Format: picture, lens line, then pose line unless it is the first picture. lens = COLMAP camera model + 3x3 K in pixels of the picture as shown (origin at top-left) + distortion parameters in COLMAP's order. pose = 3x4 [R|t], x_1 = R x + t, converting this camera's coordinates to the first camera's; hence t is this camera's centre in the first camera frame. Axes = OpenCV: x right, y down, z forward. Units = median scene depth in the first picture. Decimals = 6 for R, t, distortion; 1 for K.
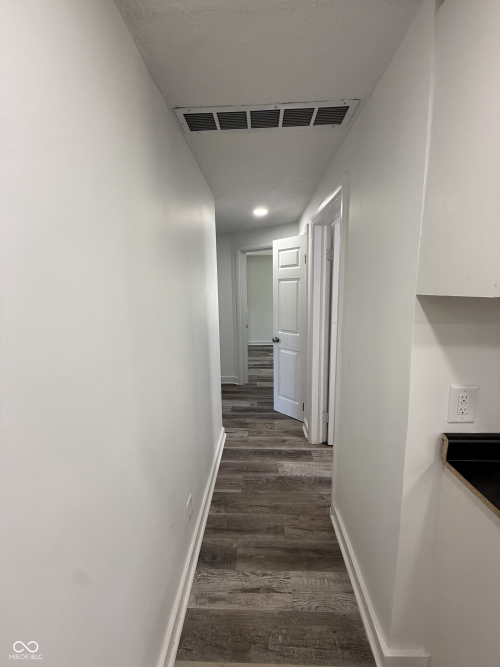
lens RADIAL K [[266.7, 0, 250.9], [0, 266.7, 330.4], [0, 0, 1]] dist [-0.000186, 0.000408]
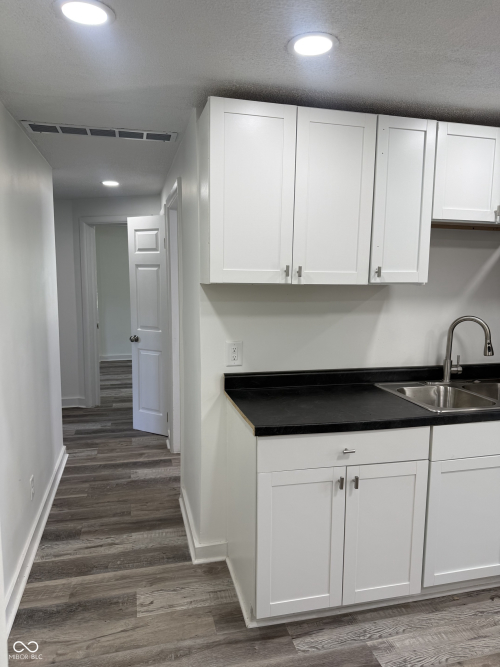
lens RADIAL K [[472.0, 0, 250.0], [0, 472.0, 333.5], [0, 0, 1]] dist [0.080284, -0.112400]
pose [[0.960816, -0.008427, 0.277060, 0.037973], [0.017428, 0.999397, -0.030041, 0.078425], [-0.276640, 0.033692, 0.960383, -0.543503]]
